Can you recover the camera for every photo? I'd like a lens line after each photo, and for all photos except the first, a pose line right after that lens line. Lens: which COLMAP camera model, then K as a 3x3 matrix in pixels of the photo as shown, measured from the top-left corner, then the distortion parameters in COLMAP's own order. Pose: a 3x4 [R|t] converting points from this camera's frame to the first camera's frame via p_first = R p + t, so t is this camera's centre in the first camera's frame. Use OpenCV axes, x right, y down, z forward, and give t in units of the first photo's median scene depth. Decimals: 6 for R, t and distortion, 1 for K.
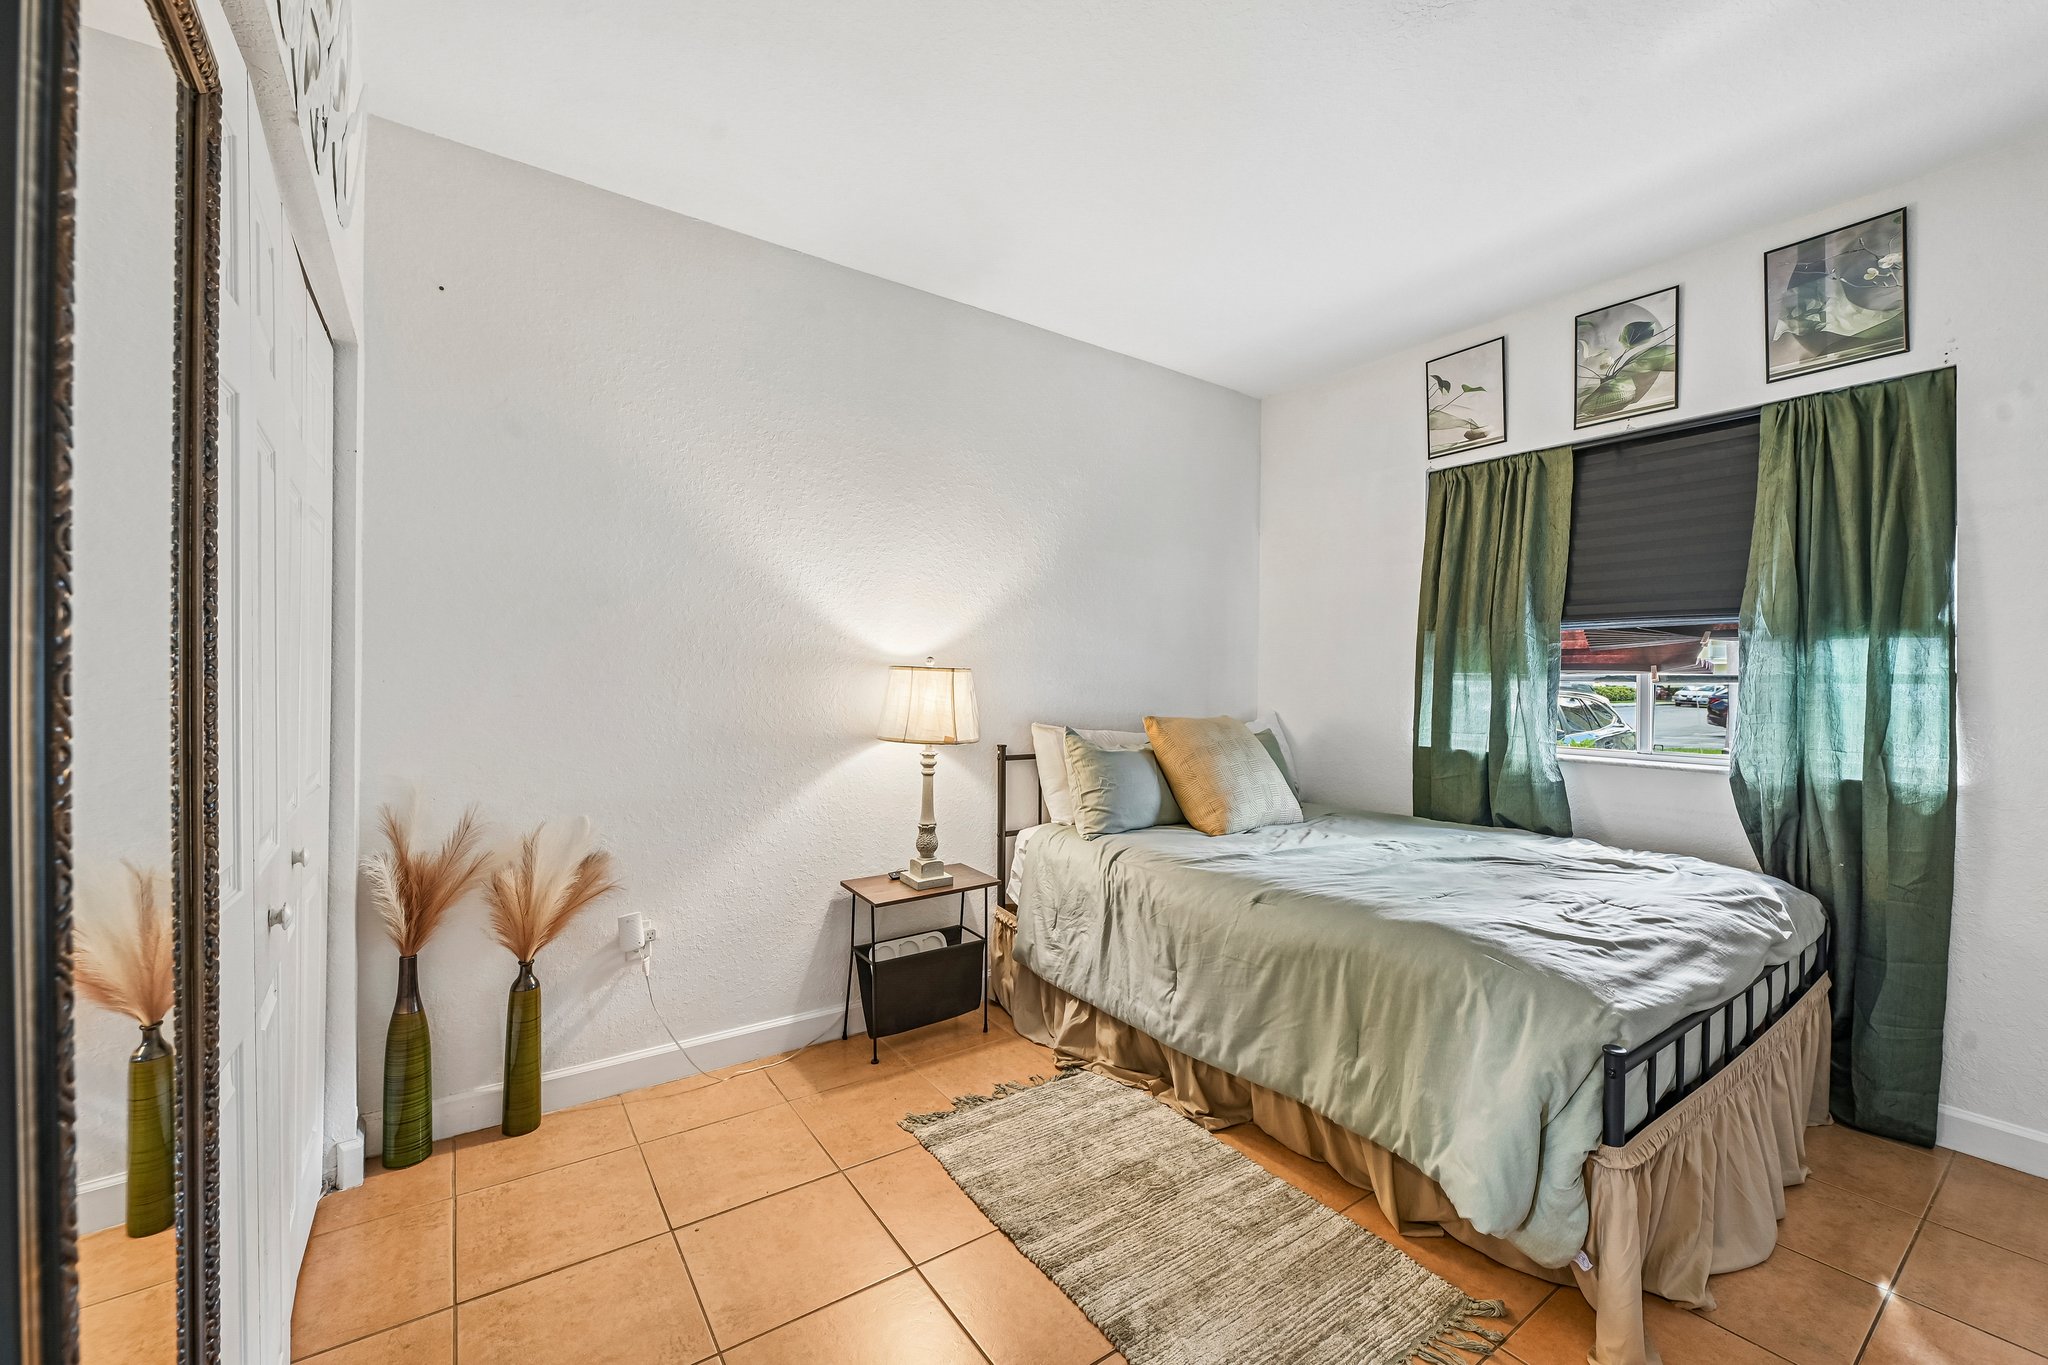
lens RADIAL K [[817.6, 0, 1022.8], [0, 817.6, 680.5], [0, 0, 1]] dist [-0.006360, -0.000801]
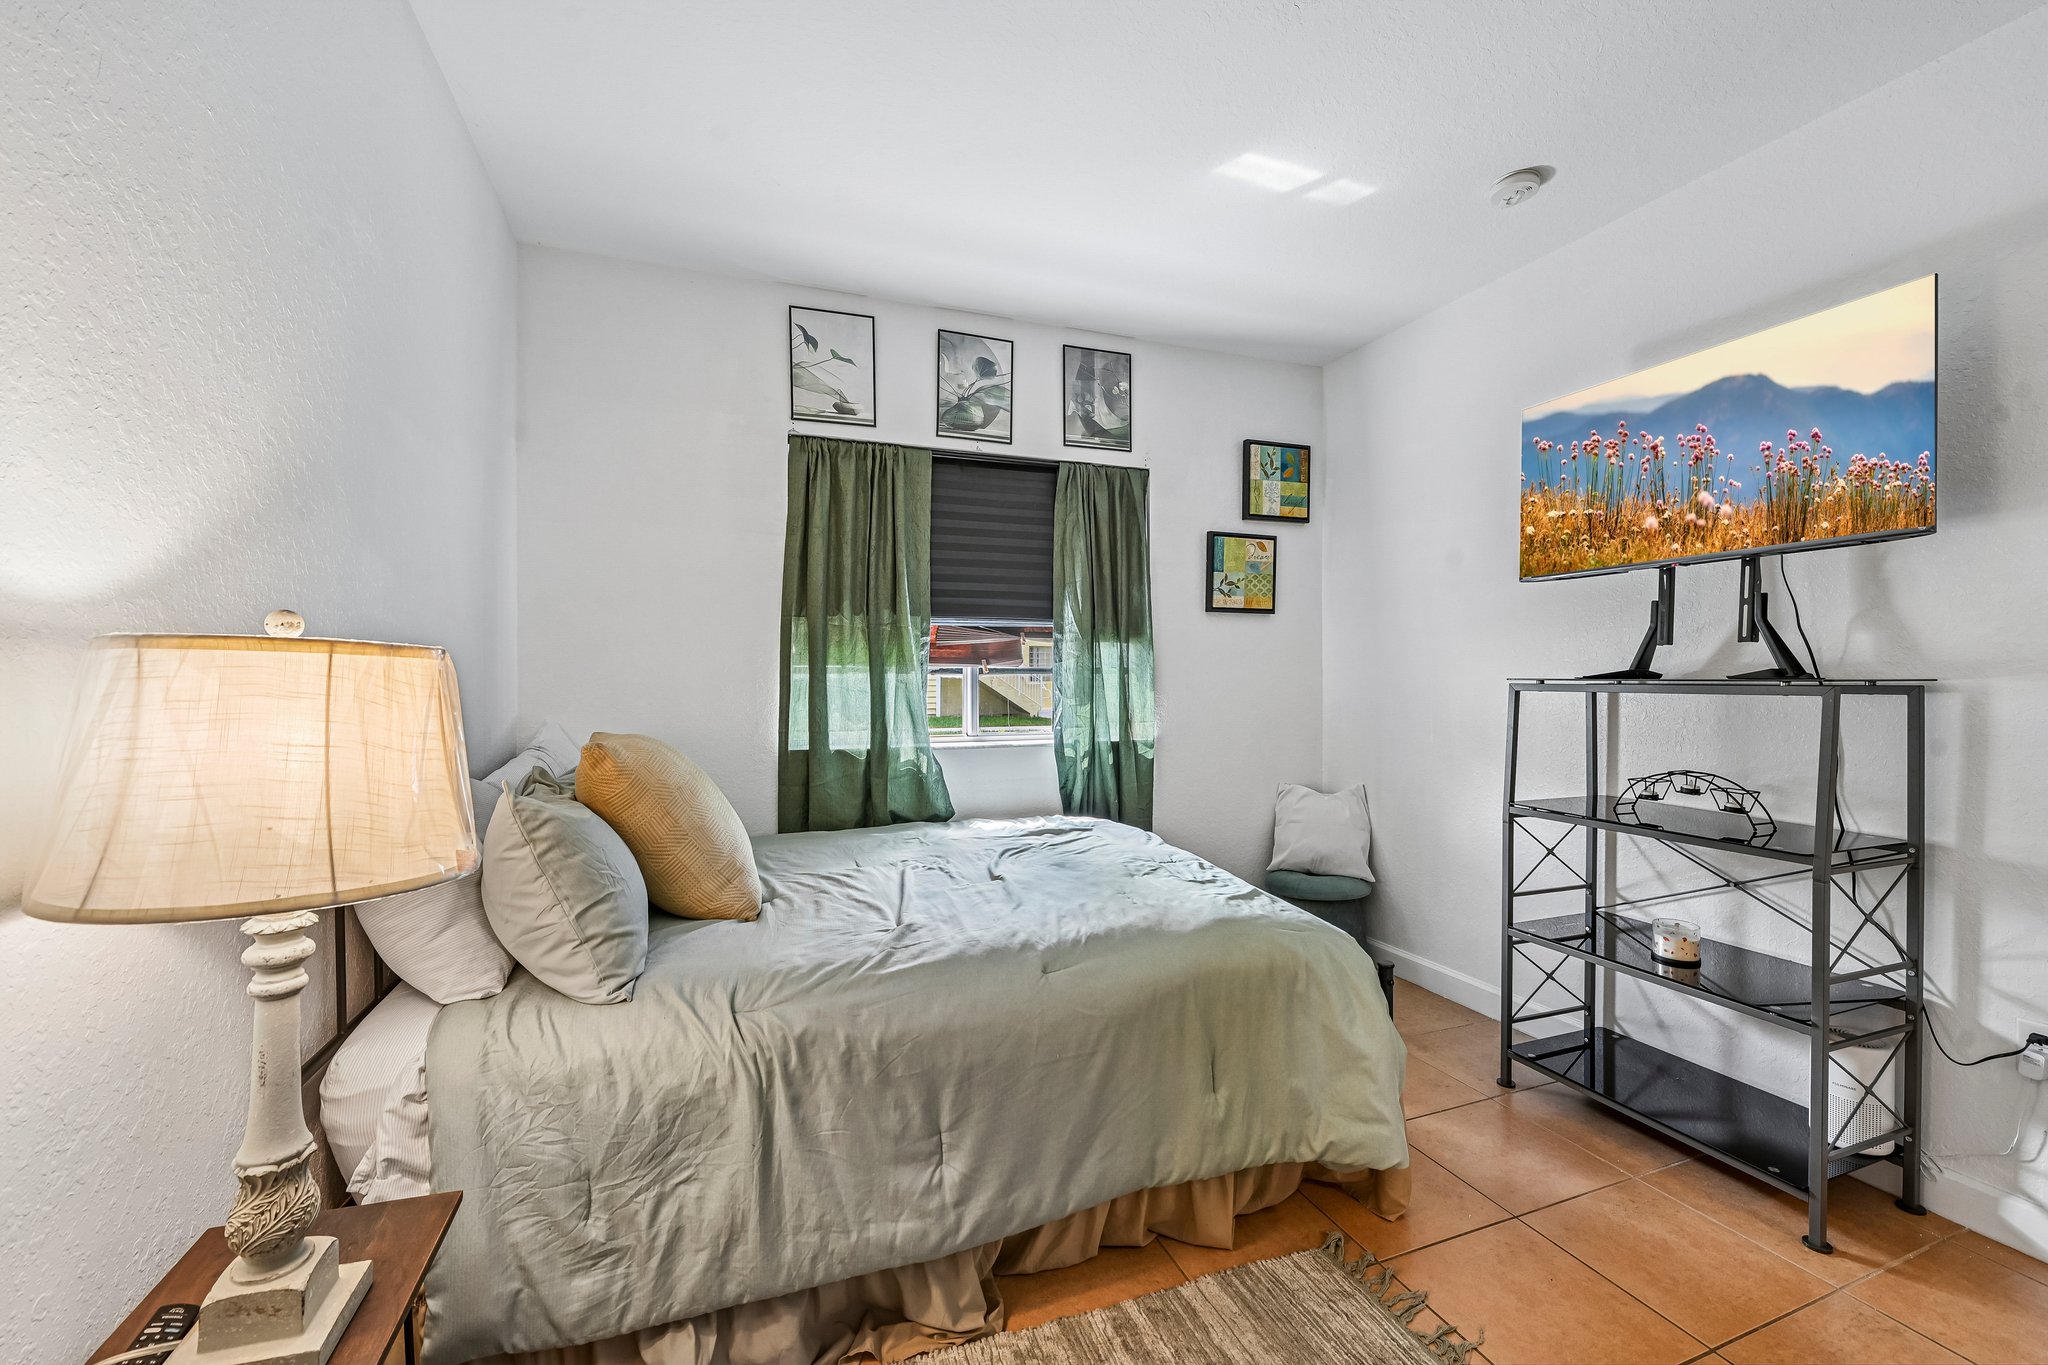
lens RADIAL K [[817.6, 0, 1022.8], [0, 817.6, 680.5], [0, 0, 1]] dist [-0.006360, -0.000801]
pose [[0.253754, -0.016636, 0.967126, -0.350419], [0.005102, 0.999861, 0.015861, -0.007075], [-0.967255, 0.000910, 0.253804, 0.667480]]
